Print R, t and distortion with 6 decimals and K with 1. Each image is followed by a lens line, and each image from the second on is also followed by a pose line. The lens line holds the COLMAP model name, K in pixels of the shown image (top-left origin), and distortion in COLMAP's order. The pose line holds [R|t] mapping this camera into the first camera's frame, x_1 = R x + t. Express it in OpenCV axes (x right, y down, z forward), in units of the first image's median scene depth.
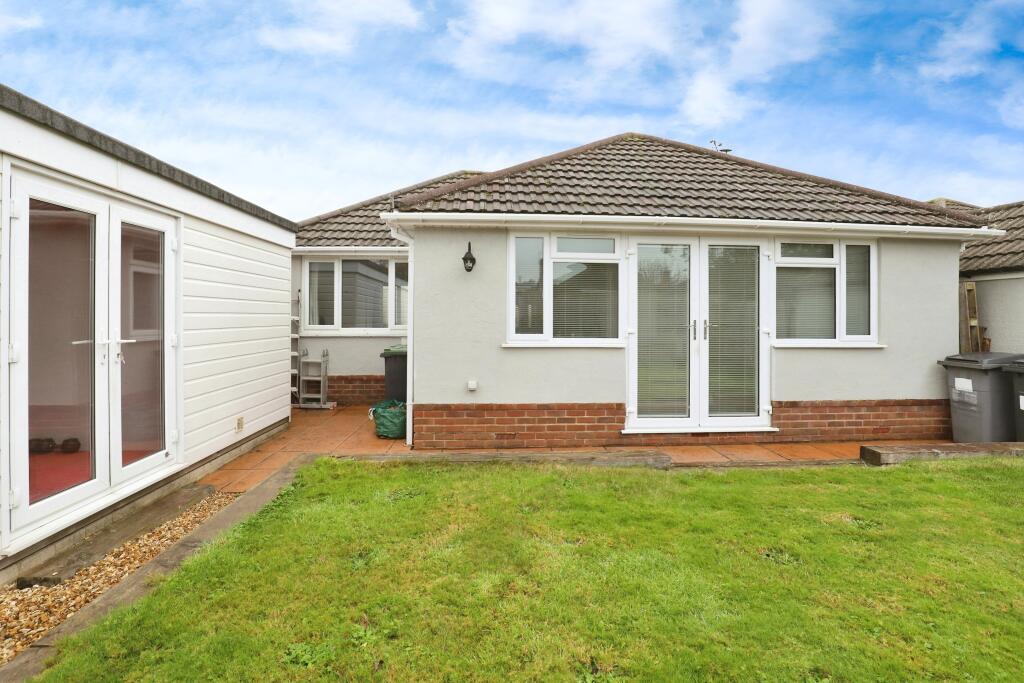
lens RADIAL K [[482.0, 0, 513.8], [0, 482.0, 320.3], [0, 0, 1]] dist [-0.031615, 0.000154]
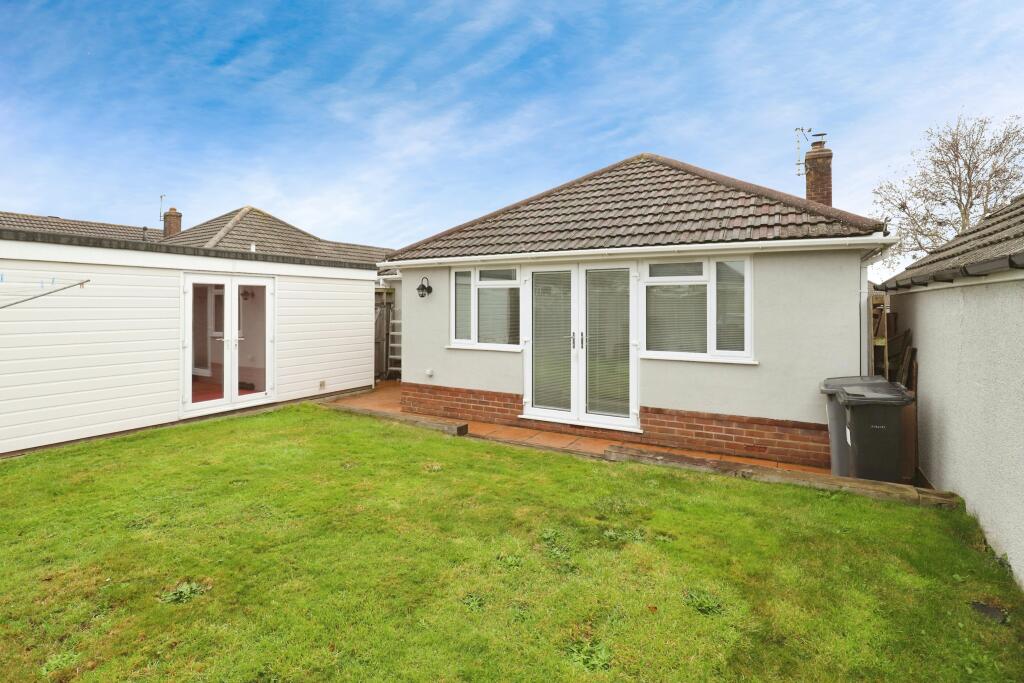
lens RADIAL K [[482.6, 0, 512.7], [0, 482.6, 306.1], [0, 0, 1]] dist [-0.032784, -0.000078]
pose [[0.839299, -0.005330, -0.543643, 0.909888], [-0.001508, 0.999925, -0.012132, -0.051505], [0.543667, 0.011002, 0.839229, -0.115249]]
